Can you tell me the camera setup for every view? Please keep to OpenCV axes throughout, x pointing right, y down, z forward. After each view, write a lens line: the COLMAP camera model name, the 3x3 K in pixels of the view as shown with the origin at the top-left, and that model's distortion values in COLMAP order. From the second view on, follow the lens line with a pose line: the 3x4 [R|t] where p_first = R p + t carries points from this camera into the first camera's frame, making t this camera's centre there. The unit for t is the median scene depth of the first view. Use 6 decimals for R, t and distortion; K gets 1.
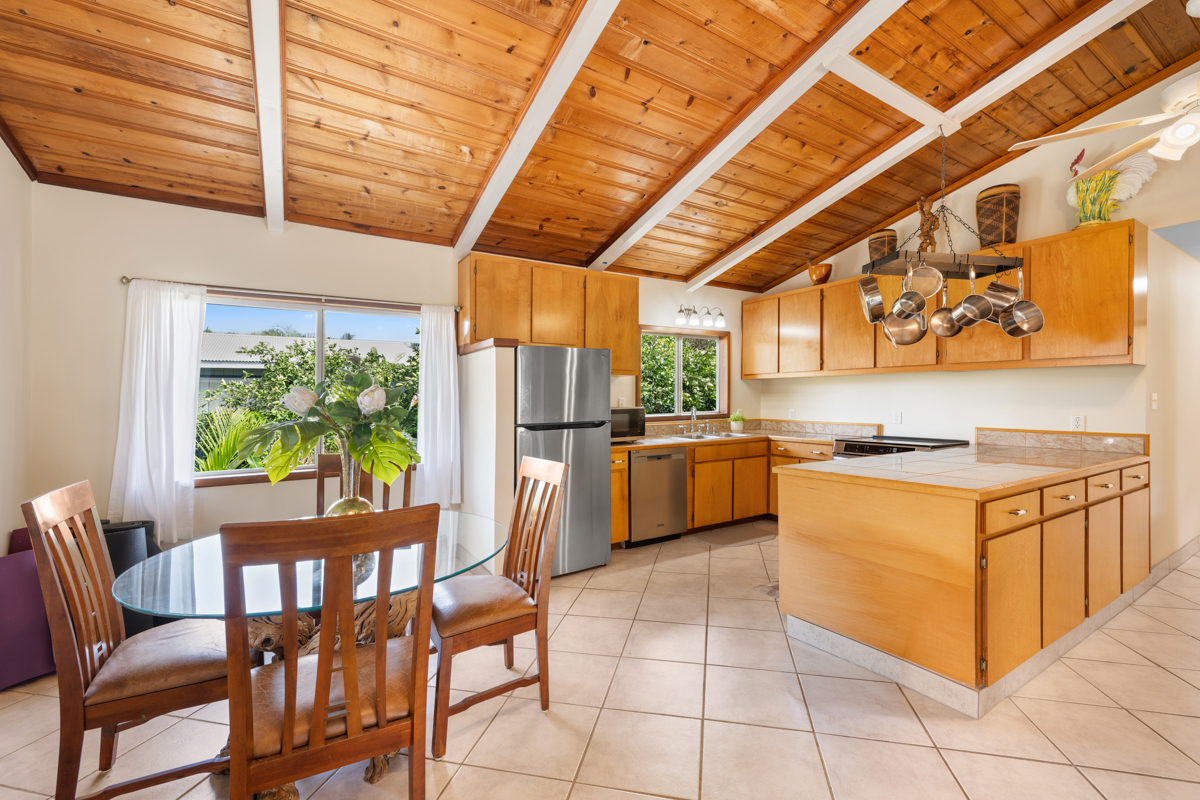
lens RADIAL K [[476.5, 0, 593.7], [0, 476.5, 408.7], [0, 0, 1]] dist [0.001322, -0.000169]
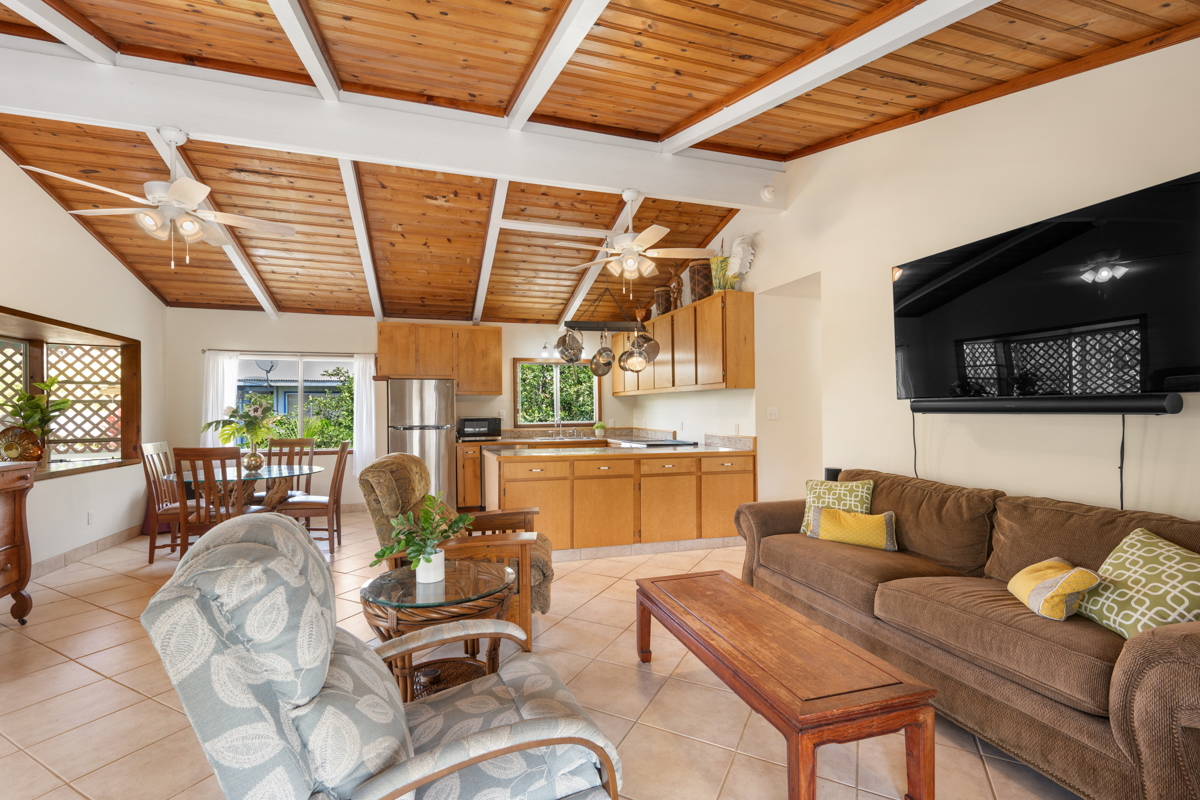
lens RADIAL K [[539.7, 0, 602.7], [0, 539.7, 417.4], [0, 0, 1]] dist [0.003056, 0.000208]
pose [[0.961928, 0.007872, -0.273190, 0.999357], [-0.009730, 0.999938, -0.005449, 0.005118], [0.273130, 0.007899, 0.961945, -0.576553]]
